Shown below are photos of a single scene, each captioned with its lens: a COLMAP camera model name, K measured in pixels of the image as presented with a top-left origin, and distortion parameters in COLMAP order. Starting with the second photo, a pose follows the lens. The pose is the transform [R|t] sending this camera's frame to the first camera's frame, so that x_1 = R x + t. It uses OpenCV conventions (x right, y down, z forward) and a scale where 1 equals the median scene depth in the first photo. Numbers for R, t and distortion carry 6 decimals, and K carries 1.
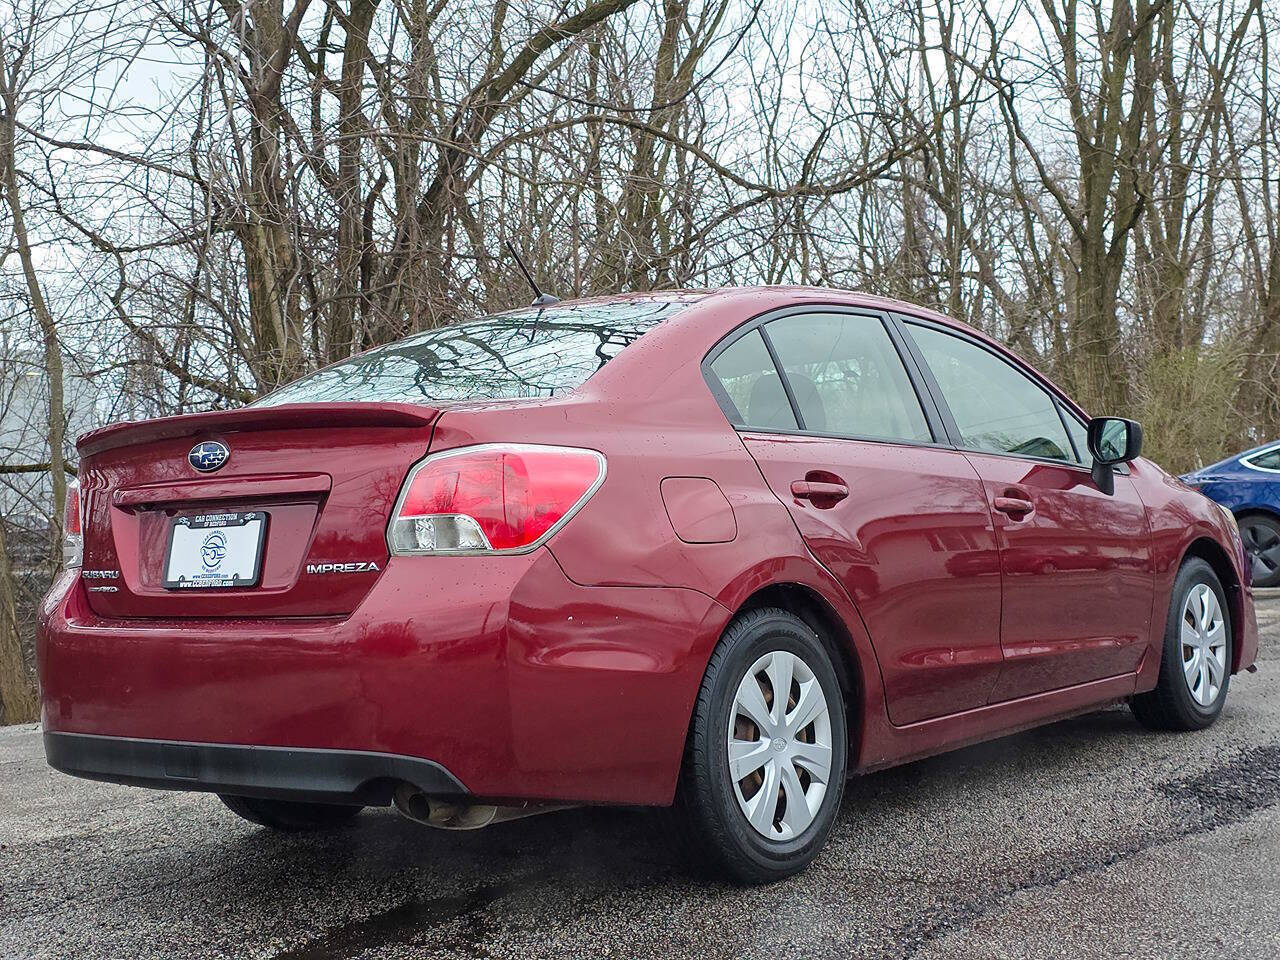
lens RADIAL K [[2288.5, 0, 640.0], [0, 2288.5, 480.0], [0, 0, 1]] dist [-0.029756, 0.407550]
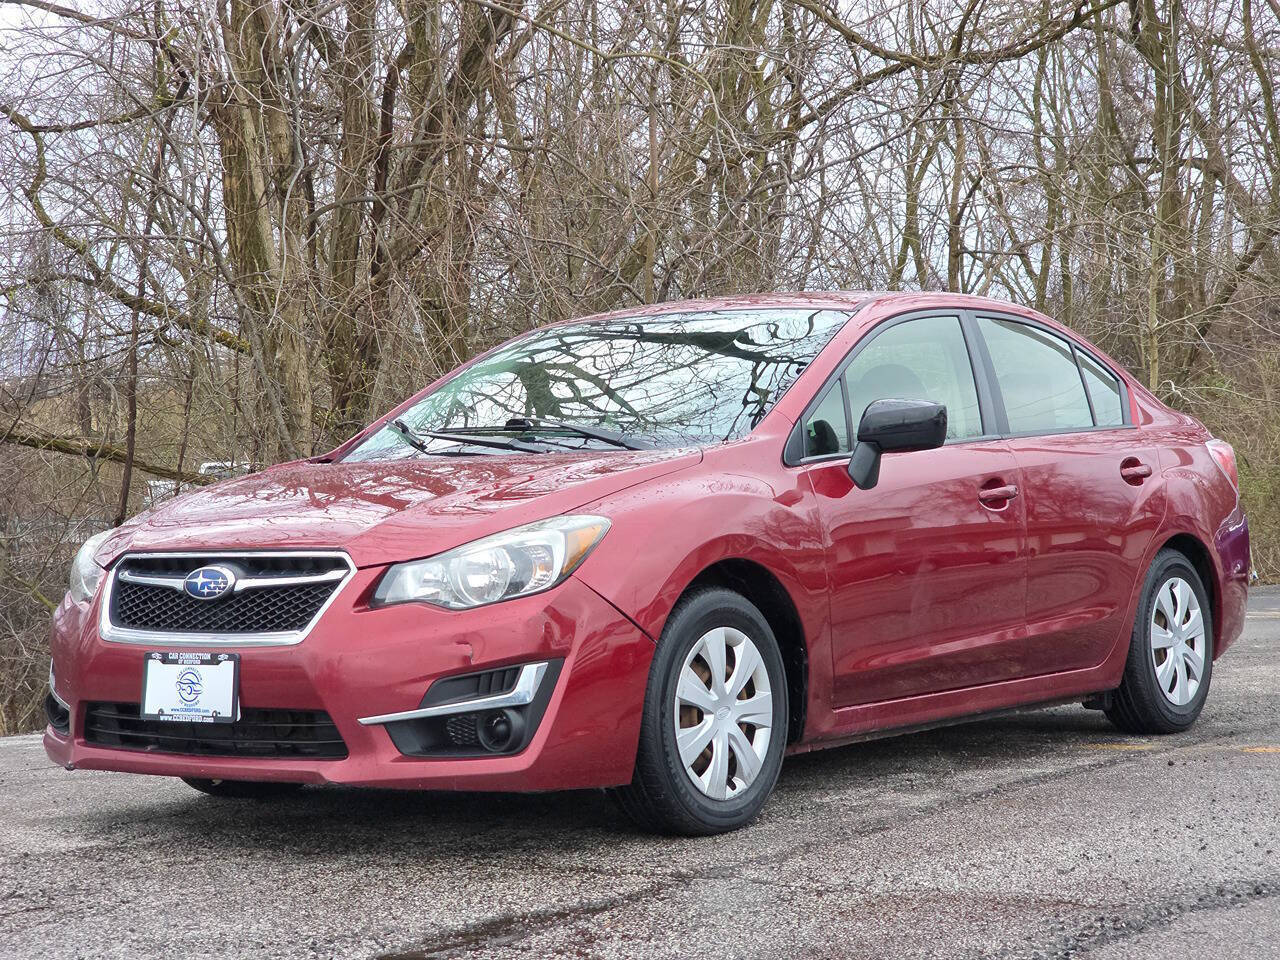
lens RADIAL K [[2255.4, 0, 640.0], [0, 2255.4, 480.0], [0, 0, 1]] dist [0.017465, -0.033696]
pose [[0.997546, 0.017236, -0.067864, 0.019759], [-0.016279, 0.999760, 0.014628, 0.001040], [0.068100, -0.013488, 0.997587, 0.253724]]
